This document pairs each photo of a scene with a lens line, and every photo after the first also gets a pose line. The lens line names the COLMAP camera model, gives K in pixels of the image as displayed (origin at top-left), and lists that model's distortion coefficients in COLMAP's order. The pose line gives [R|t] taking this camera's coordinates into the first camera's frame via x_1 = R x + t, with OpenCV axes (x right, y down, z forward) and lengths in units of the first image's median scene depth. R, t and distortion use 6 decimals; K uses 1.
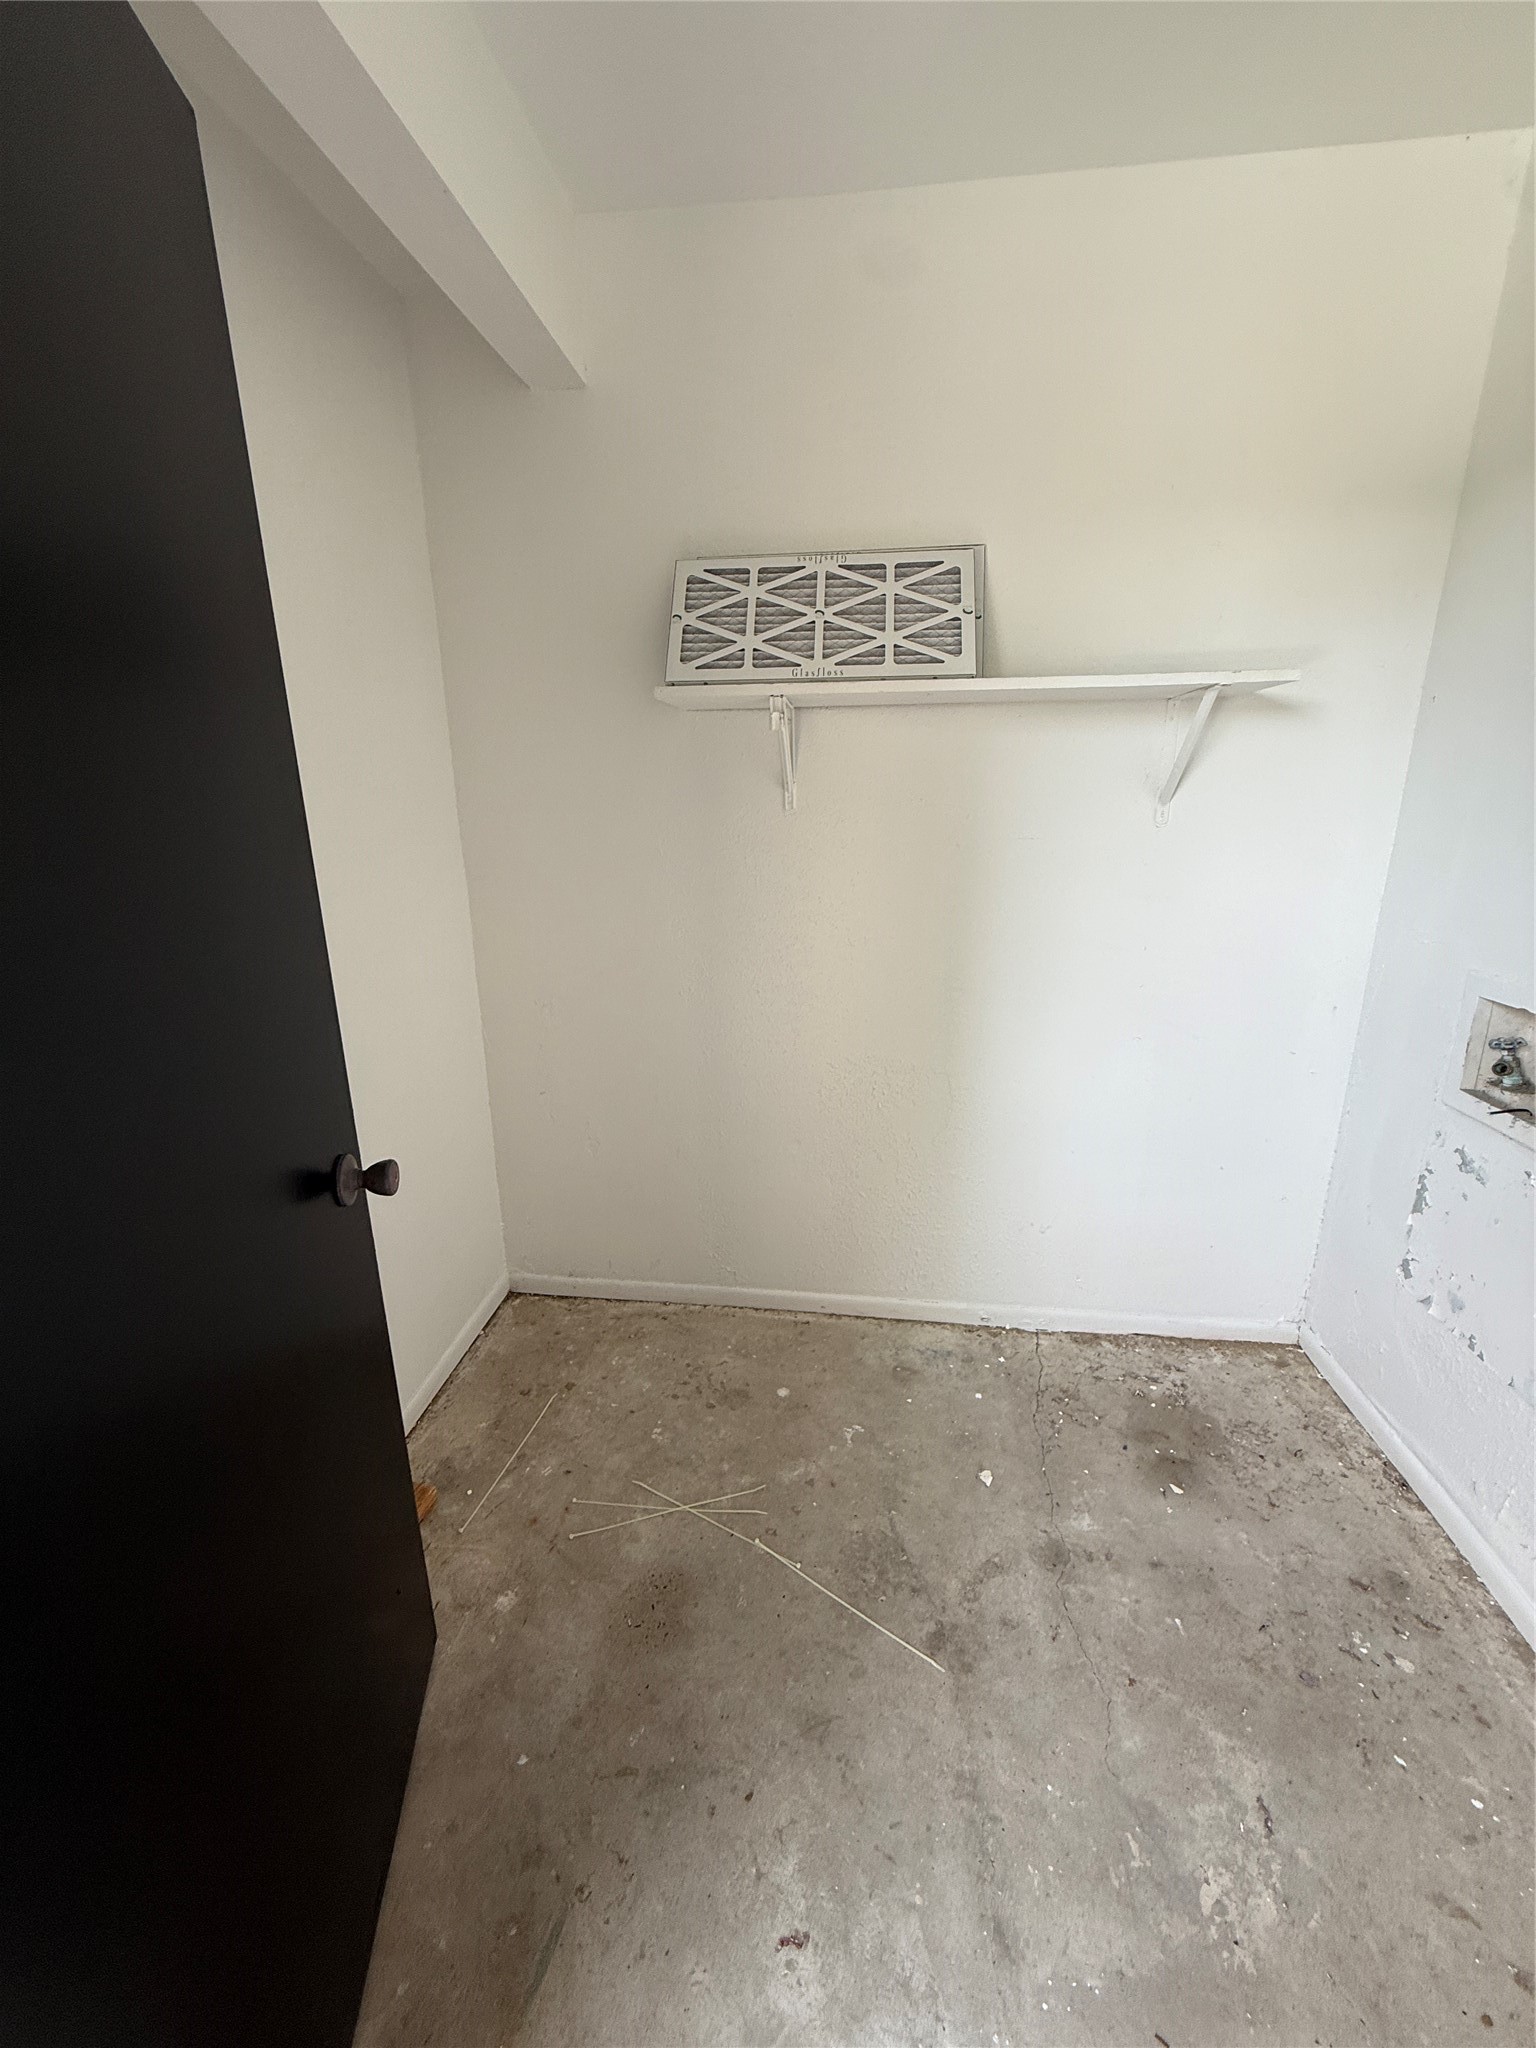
lens RADIAL K [[816.7, 0, 765.3], [0, 816.7, 1025.4], [0, 0, 1]] dist [-0.002063, 0.000452]
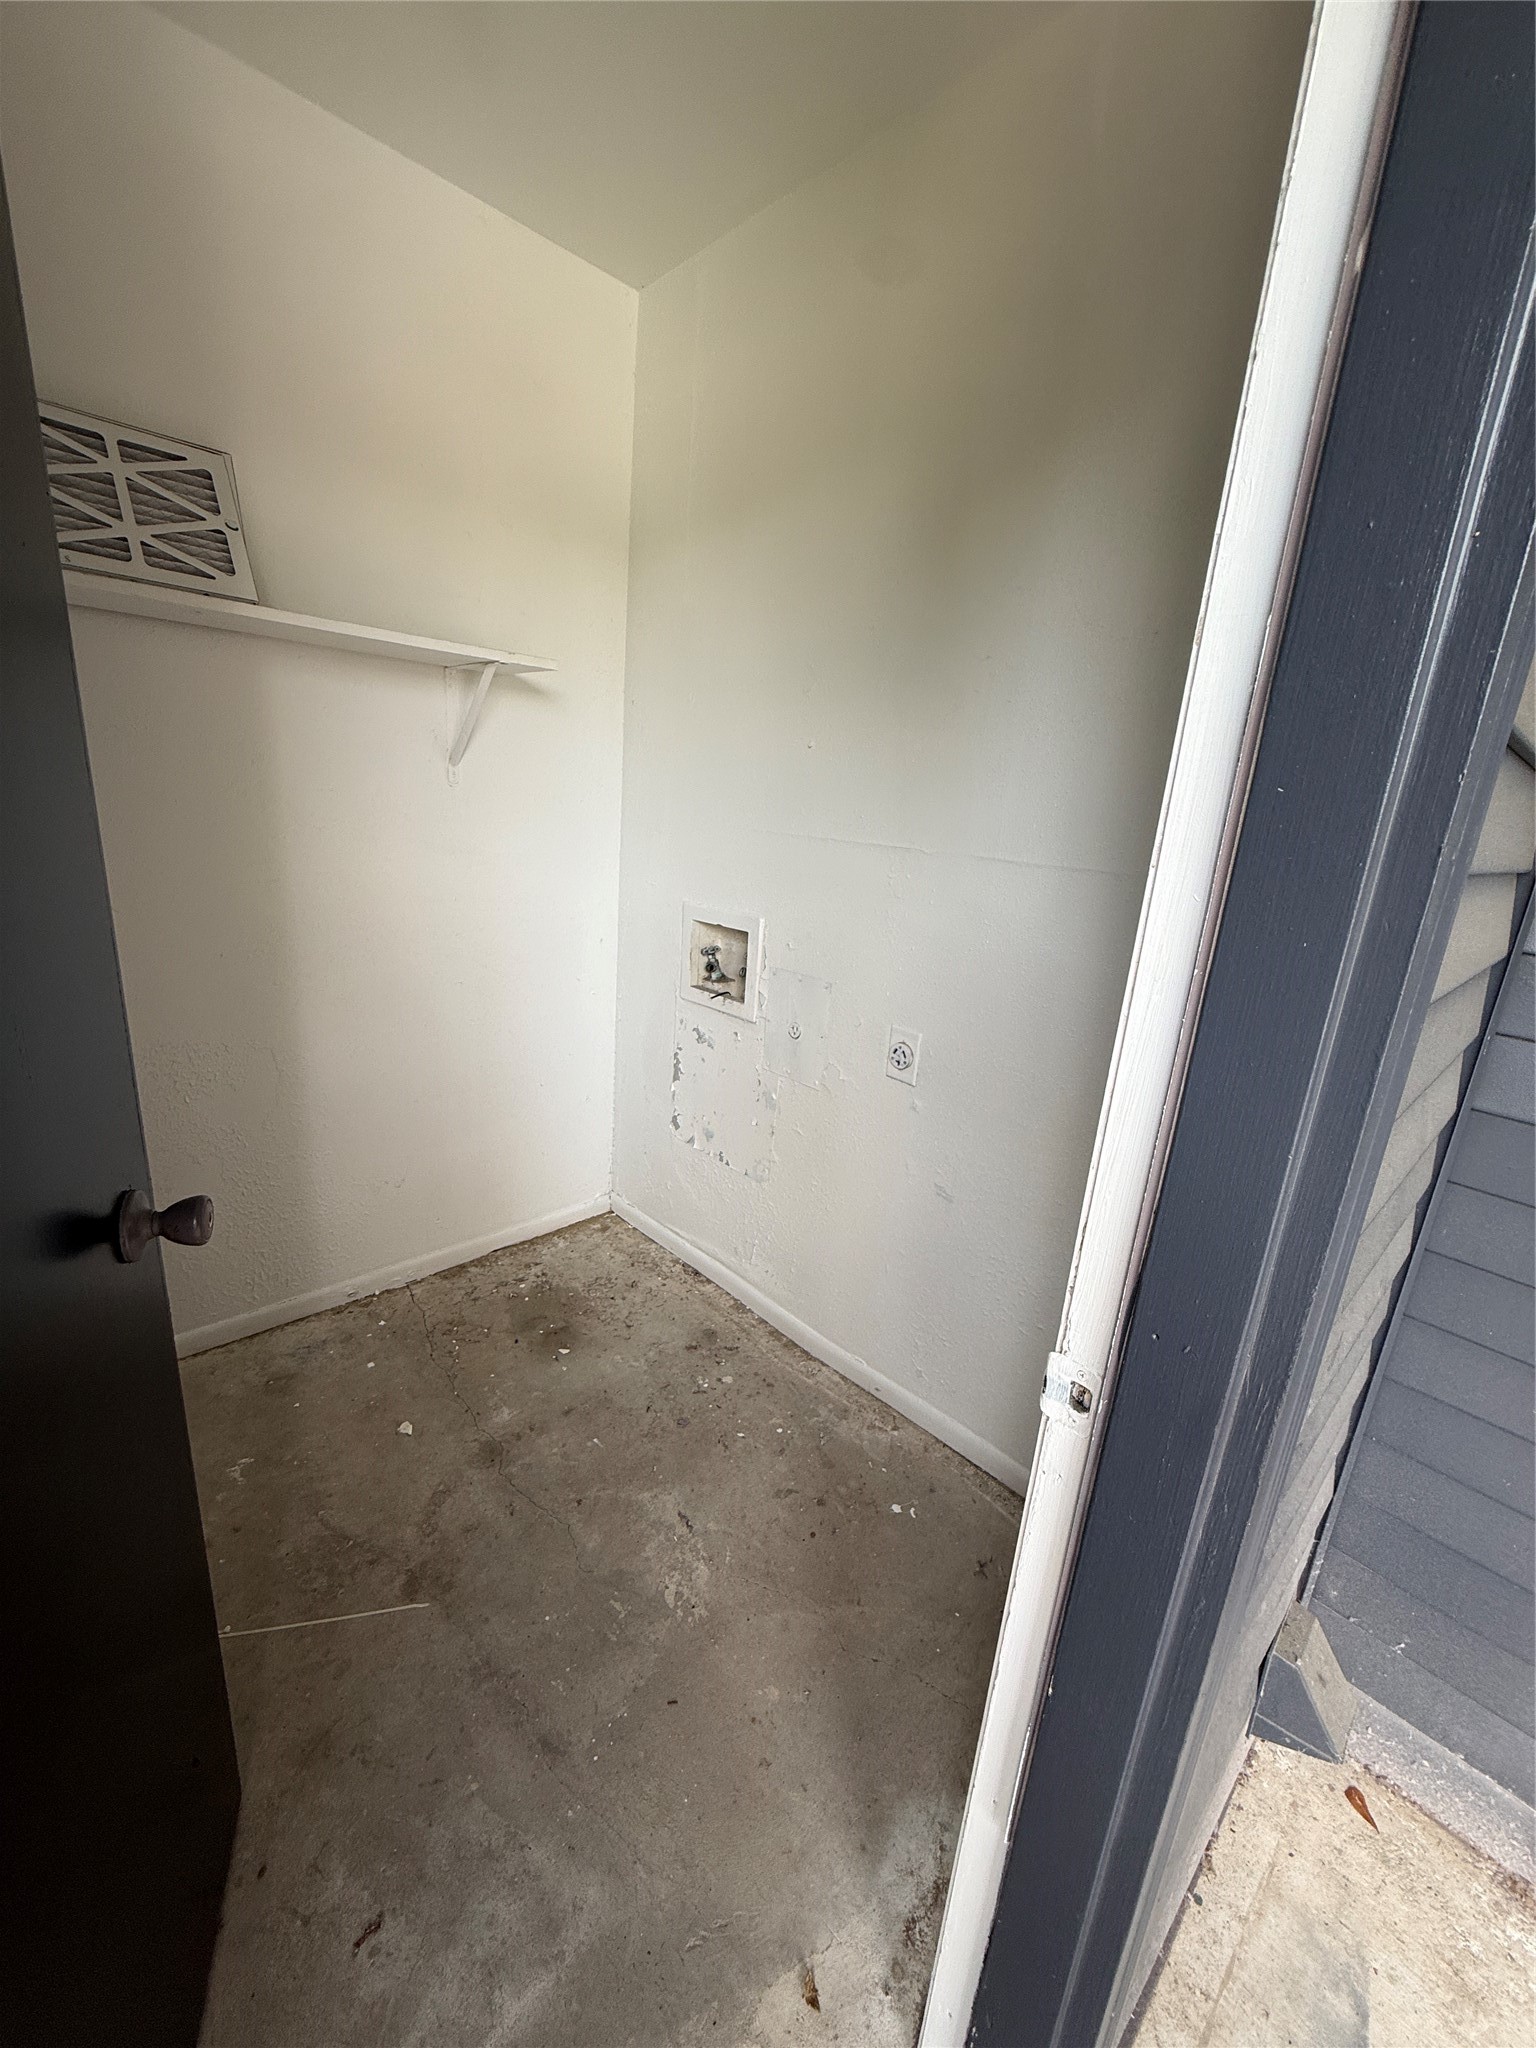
lens RADIAL K [[816.7, 0, 771.7], [0, 816.7, 1027.5], [0, 0, 1]] dist [-0.002063, 0.000452]
pose [[0.624008, -0.157582, 0.765364, -0.163071], [0.131753, 0.986650, 0.095724, 0.032525], [-0.770231, 0.041106, 0.636439, -0.011761]]
